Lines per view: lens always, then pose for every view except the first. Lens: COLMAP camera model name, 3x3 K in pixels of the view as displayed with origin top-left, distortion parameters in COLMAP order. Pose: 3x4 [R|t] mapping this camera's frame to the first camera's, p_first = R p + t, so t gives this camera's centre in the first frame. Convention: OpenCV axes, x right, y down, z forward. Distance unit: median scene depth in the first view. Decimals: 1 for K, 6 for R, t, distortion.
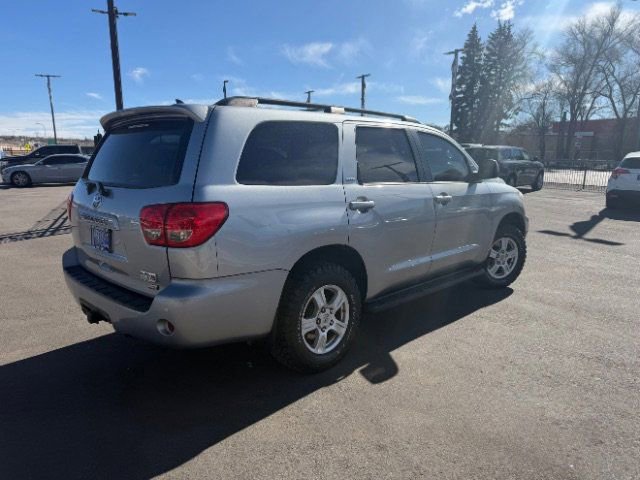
lens RADIAL K [[458.2, 0, 318.2], [0, 458.2, 242.6], [0, 0, 1]] dist [0.034888, -0.035020]
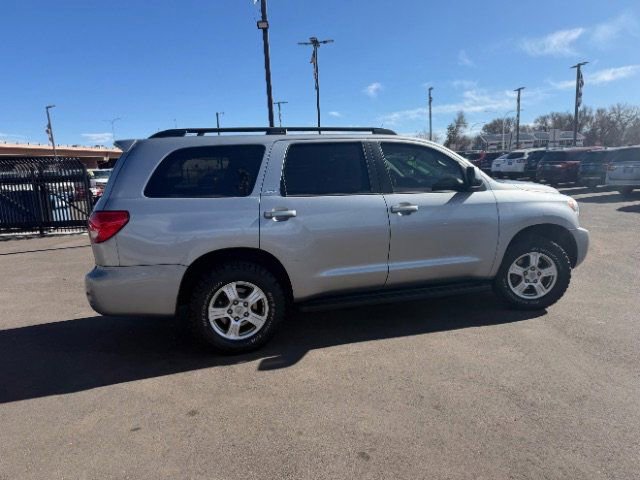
lens RADIAL K [[458.2, 0, 318.2], [0, 458.2, 242.6], [0, 0, 1]] dist [0.034888, -0.035020]
pose [[0.884763, 0.039800, -0.464340, 0.440290], [-0.046238, 0.998927, -0.002481, -0.008621], [0.463743, 0.023666, 0.885654, 0.027620]]
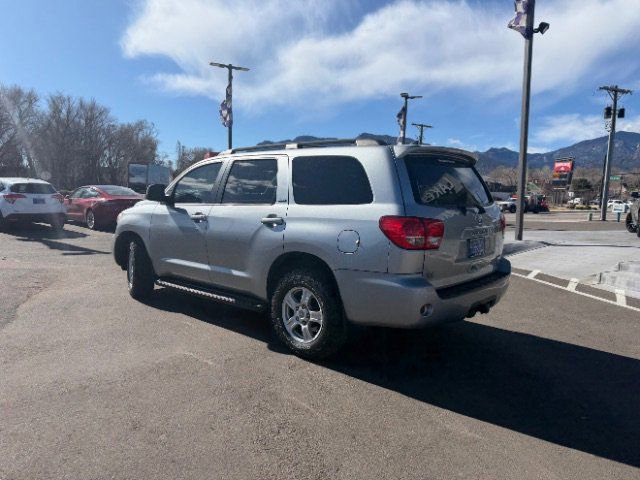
lens RADIAL K [[458.2, 0, 318.2], [0, 458.2, 242.6], [0, 0, 1]] dist [0.034888, -0.035020]
pose [[-0.047743, -0.116537, 0.992038, -0.952537], [0.168339, 0.978026, 0.122992, -0.140239], [-0.984572, 0.172871, -0.027076, 0.802419]]
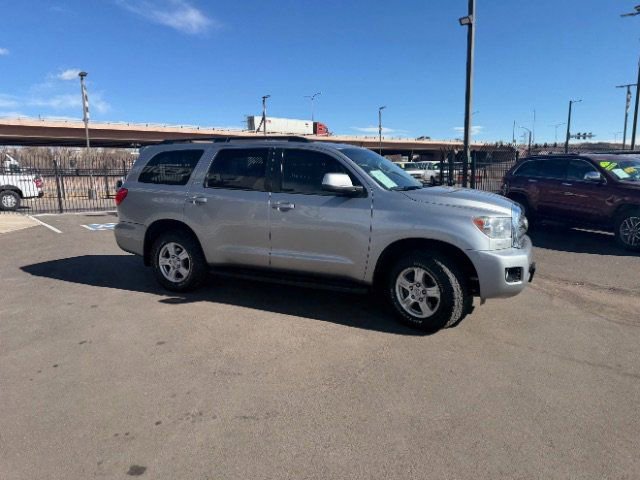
lens RADIAL K [[458.2, 0, 318.2], [0, 458.2, 242.6], [0, 0, 1]] dist [0.034888, -0.035020]
pose [[0.322597, 0.150242, -0.934537, 1.085797], [-0.169649, 0.980512, 0.099071, -0.103912], [0.931209, 0.126583, 0.341799, 0.538121]]
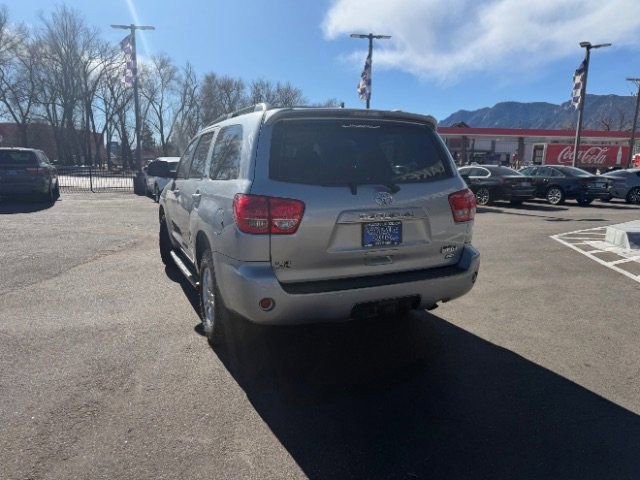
lens RADIAL K [[458.2, 0, 318.2], [0, 458.2, 242.6], [0, 0, 1]] dist [0.034888, -0.035020]
pose [[0.356630, -0.161741, 0.920138, -0.807309], [0.171590, 0.979485, 0.105668, -0.067650], [-0.918353, 0.120203, 0.377067, 0.406285]]
